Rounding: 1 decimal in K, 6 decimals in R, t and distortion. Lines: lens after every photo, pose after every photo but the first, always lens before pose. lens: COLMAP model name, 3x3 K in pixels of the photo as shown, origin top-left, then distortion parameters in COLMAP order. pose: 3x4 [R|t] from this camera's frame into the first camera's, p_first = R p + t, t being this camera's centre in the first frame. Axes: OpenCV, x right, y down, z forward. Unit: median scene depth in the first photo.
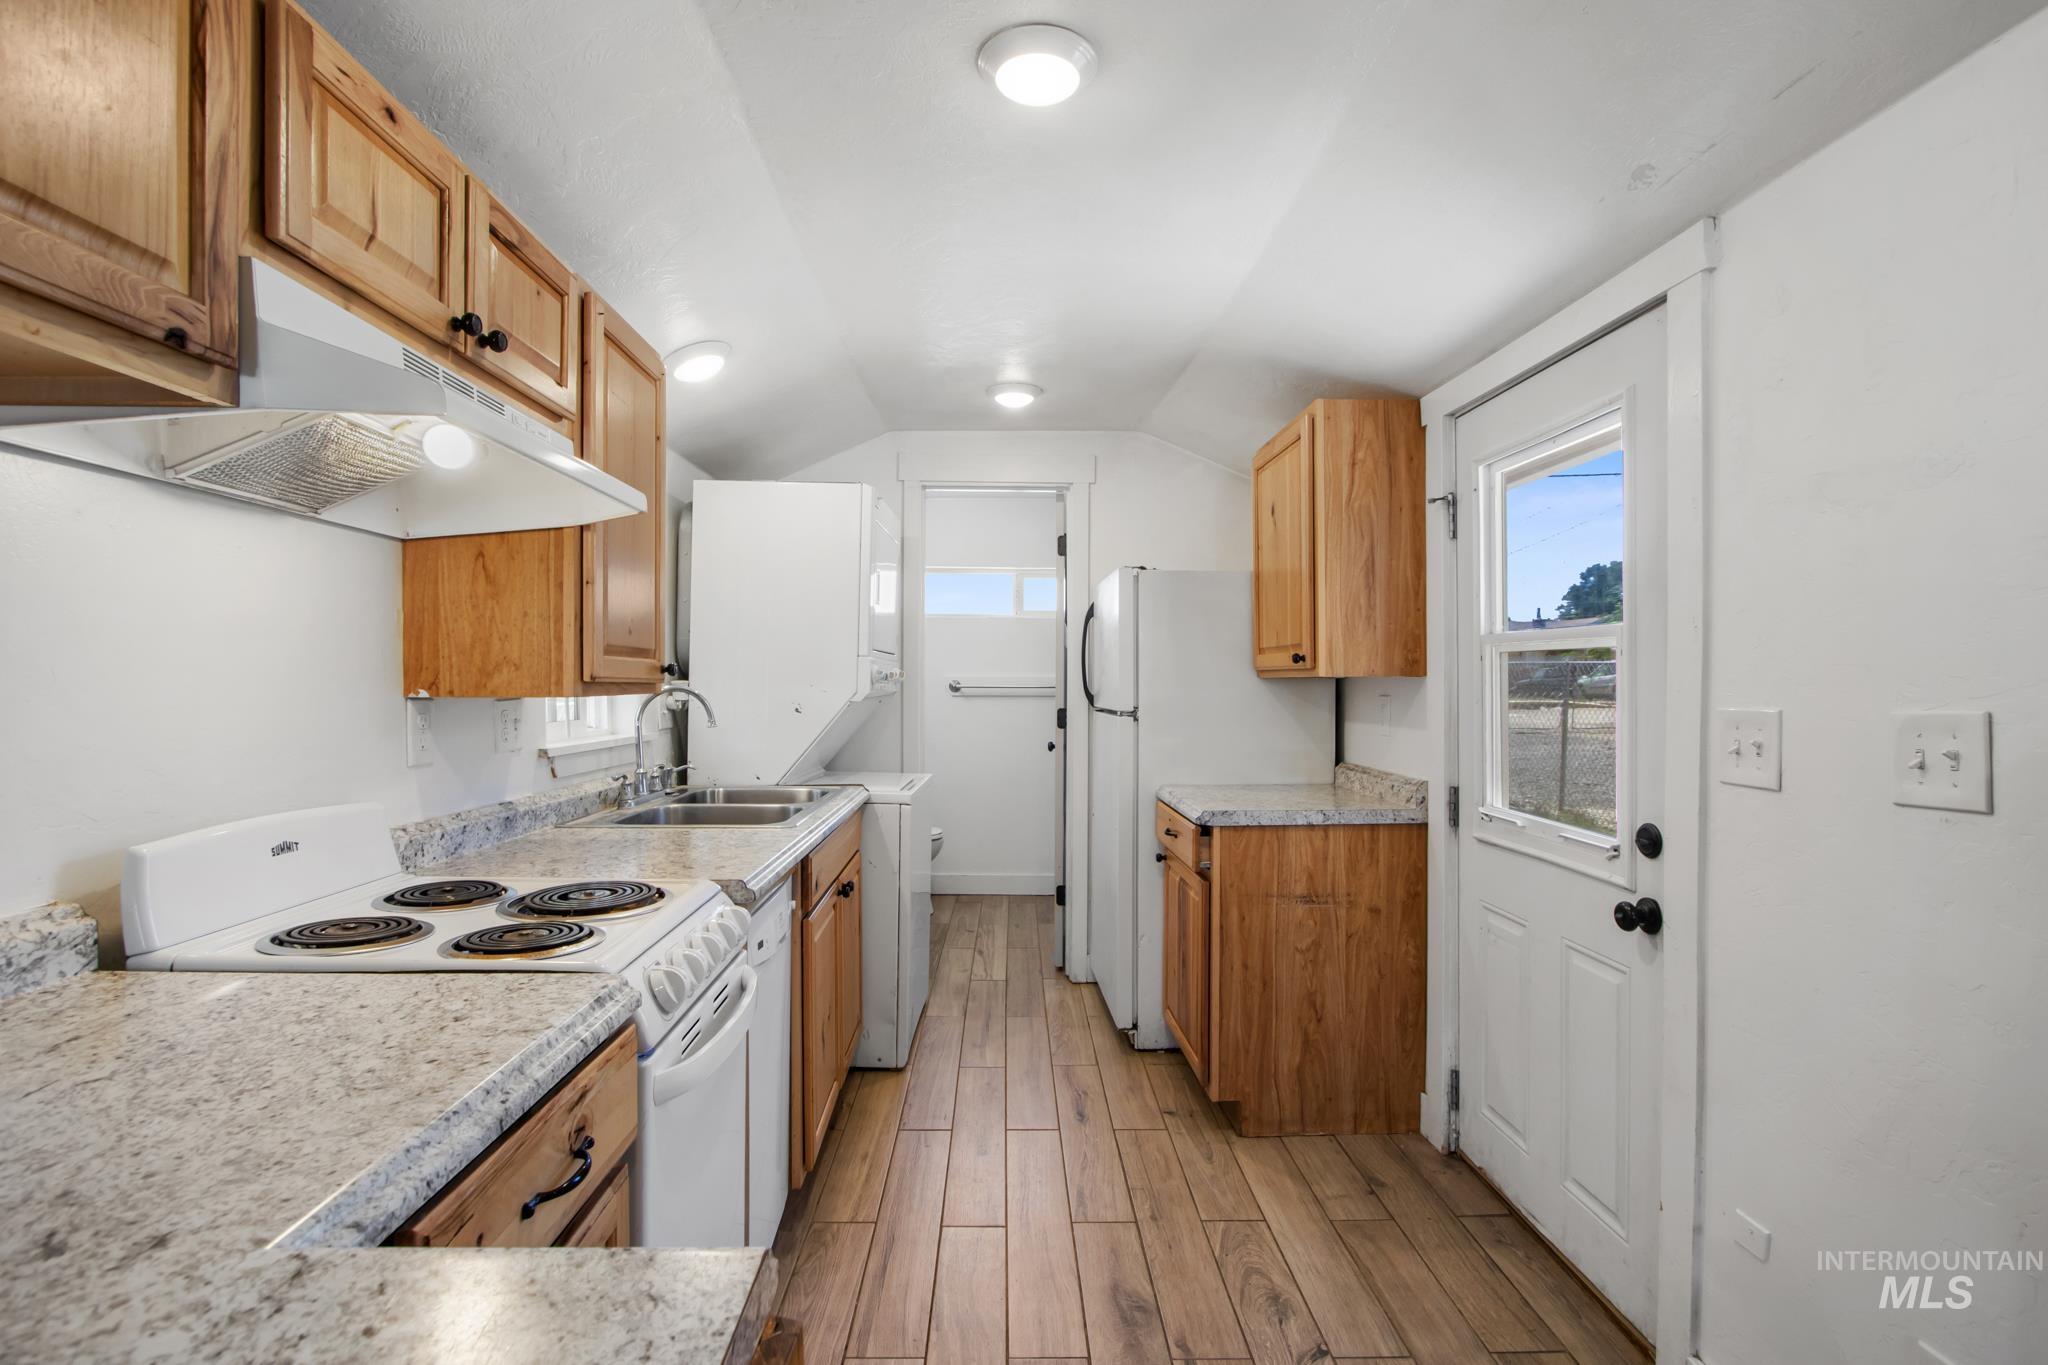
lens RADIAL K [[962.7, 0, 1025.1], [0, 962.7, 697.9], [0, 0, 1]] dist [-0.012498, 0.001309]
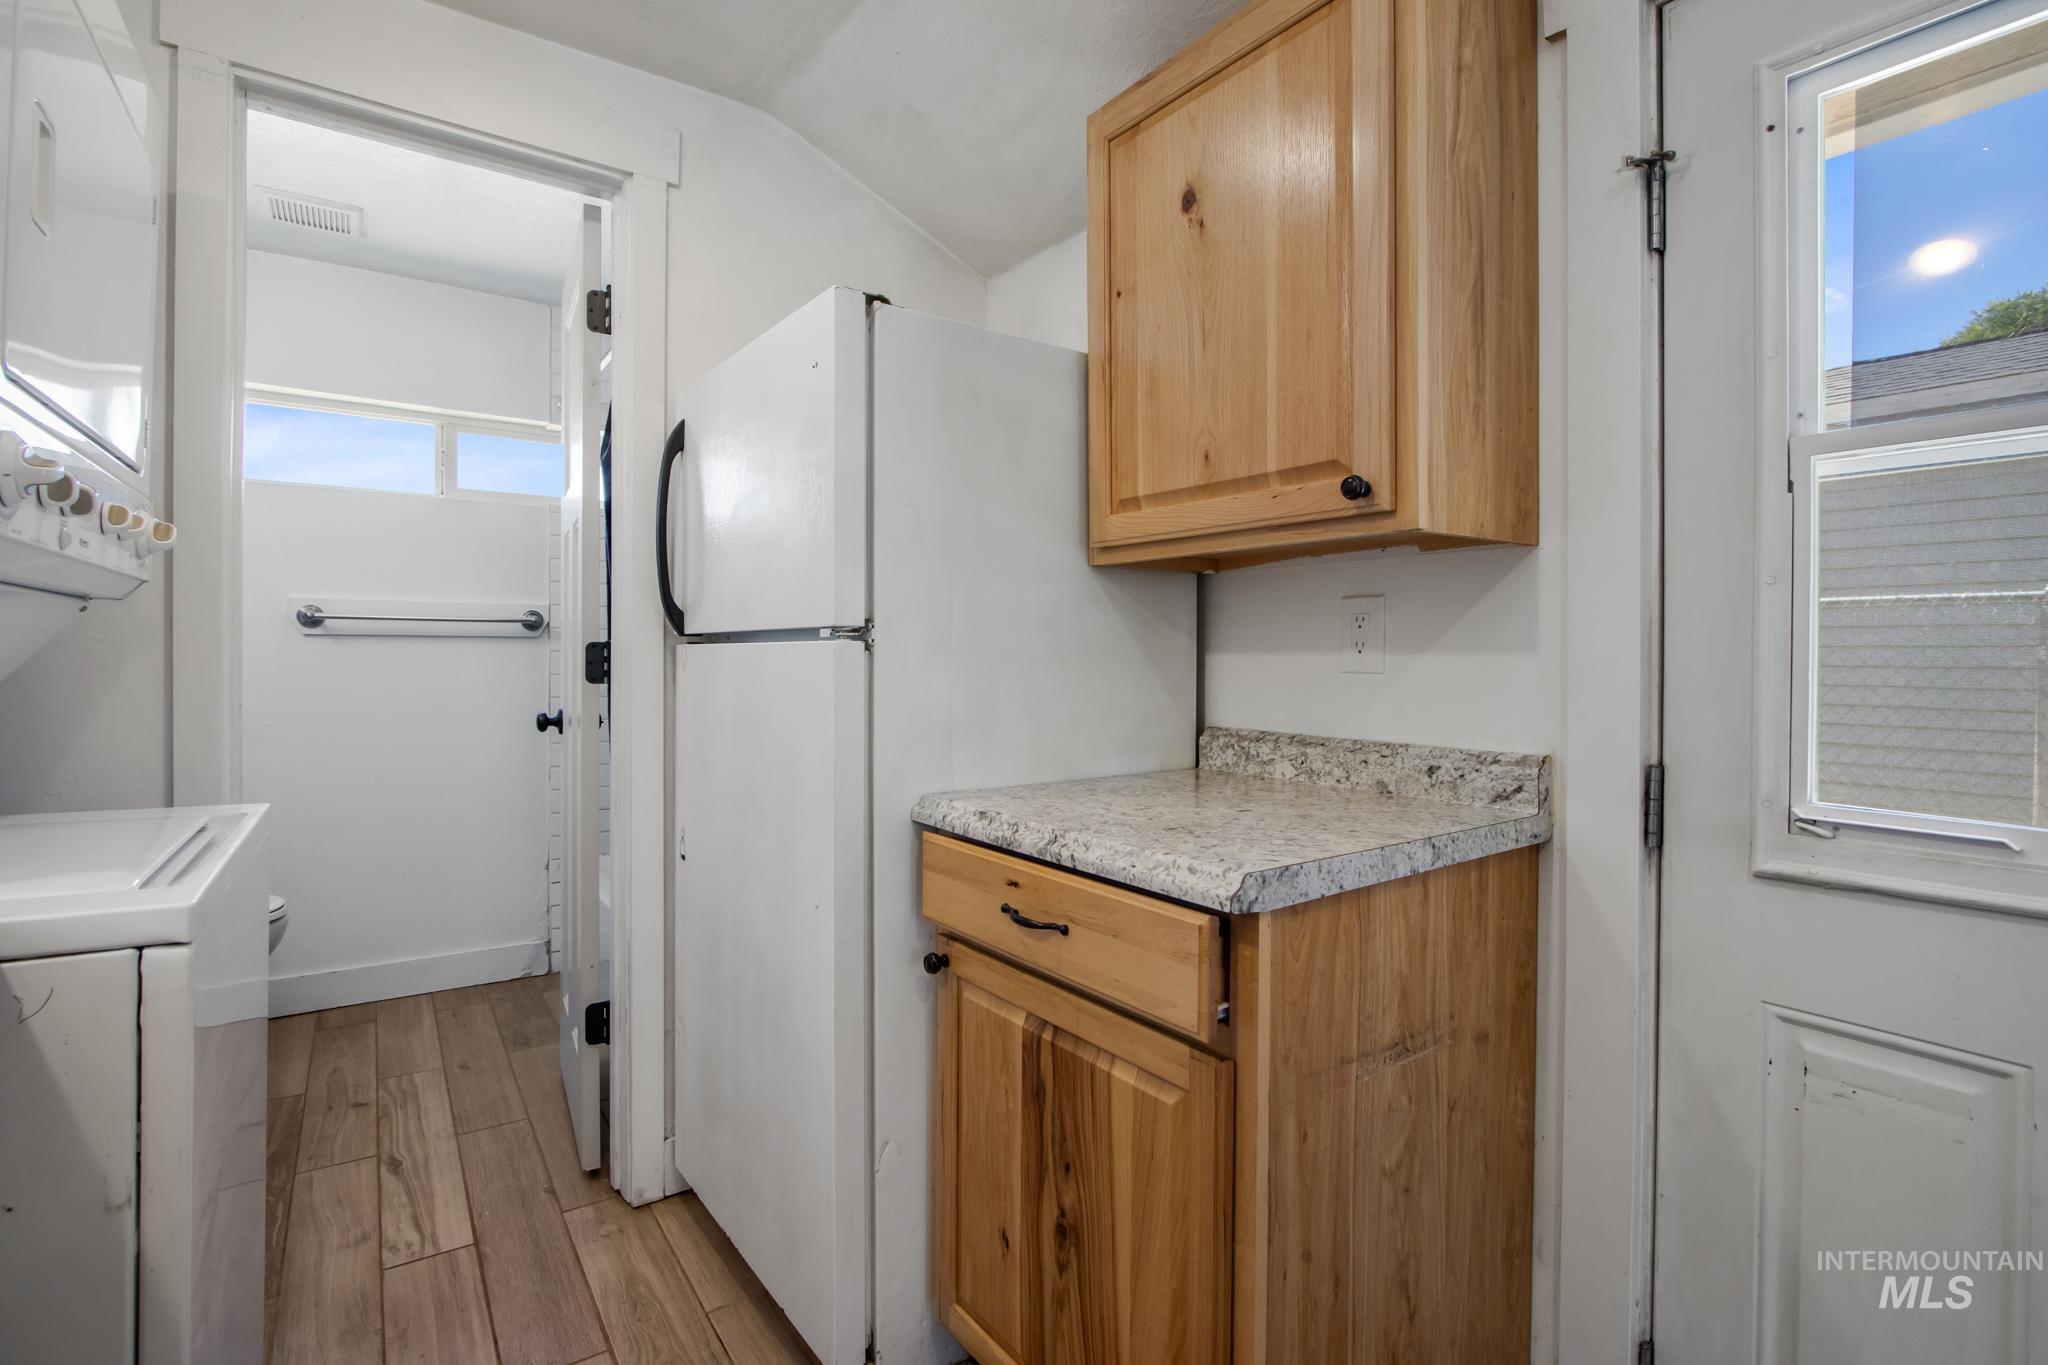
lens RADIAL K [[962.7, 0, 1018.7], [0, 962.7, 656.7], [0, 0, 1]] dist [-0.012498, 0.001309]
pose [[0.833474, -0.001567, 0.552556, -0.081212], [0.007764, 0.999930, -0.008876, 0.036953], [-0.552503, 0.011688, 0.833429, 0.720367]]
